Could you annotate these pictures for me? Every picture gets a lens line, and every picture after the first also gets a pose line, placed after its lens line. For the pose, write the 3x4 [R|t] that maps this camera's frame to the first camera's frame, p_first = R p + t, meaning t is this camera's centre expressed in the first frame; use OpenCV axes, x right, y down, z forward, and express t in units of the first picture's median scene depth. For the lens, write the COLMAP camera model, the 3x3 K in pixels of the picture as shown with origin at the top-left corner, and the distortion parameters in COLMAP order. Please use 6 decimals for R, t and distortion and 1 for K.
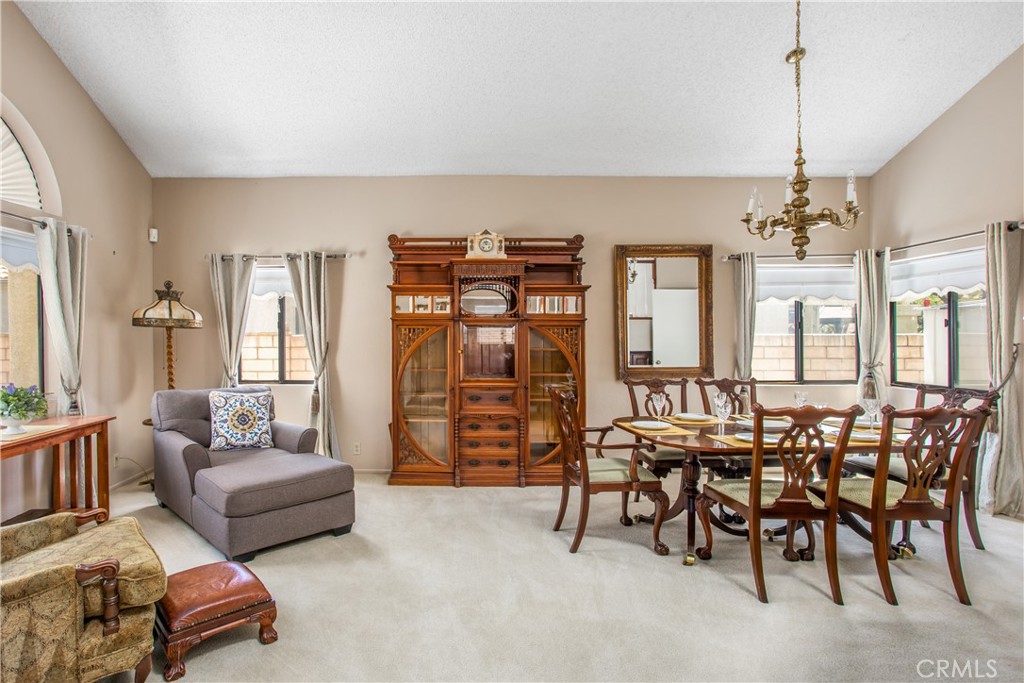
lens RADIAL K [[500.7, 0, 489.2], [0, 500.7, 322.7], [0, 0, 1]] dist [-0.002106, -0.000141]
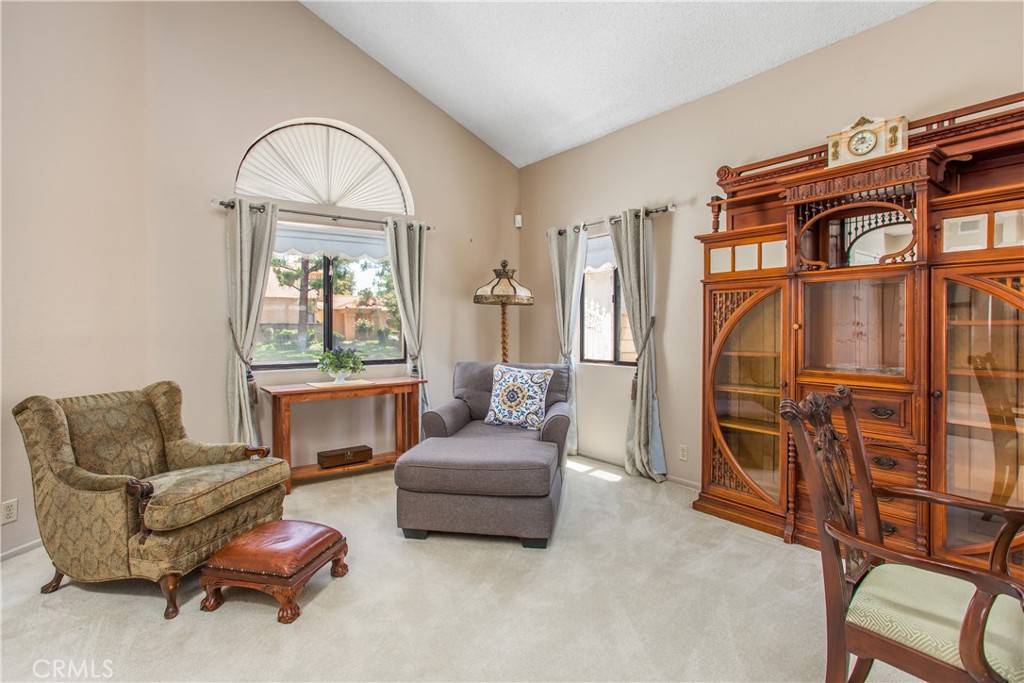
lens RADIAL K [[523.6, 0, 512.6], [0, 523.6, 326.5], [0, 0, 1]] dist [-0.060714, 0.052492]
pose [[0.598749, -0.004365, -0.800925, 0.254034], [0.025891, 0.999568, 0.013908, 0.041470], [0.800518, -0.029064, 0.598603, 0.352595]]
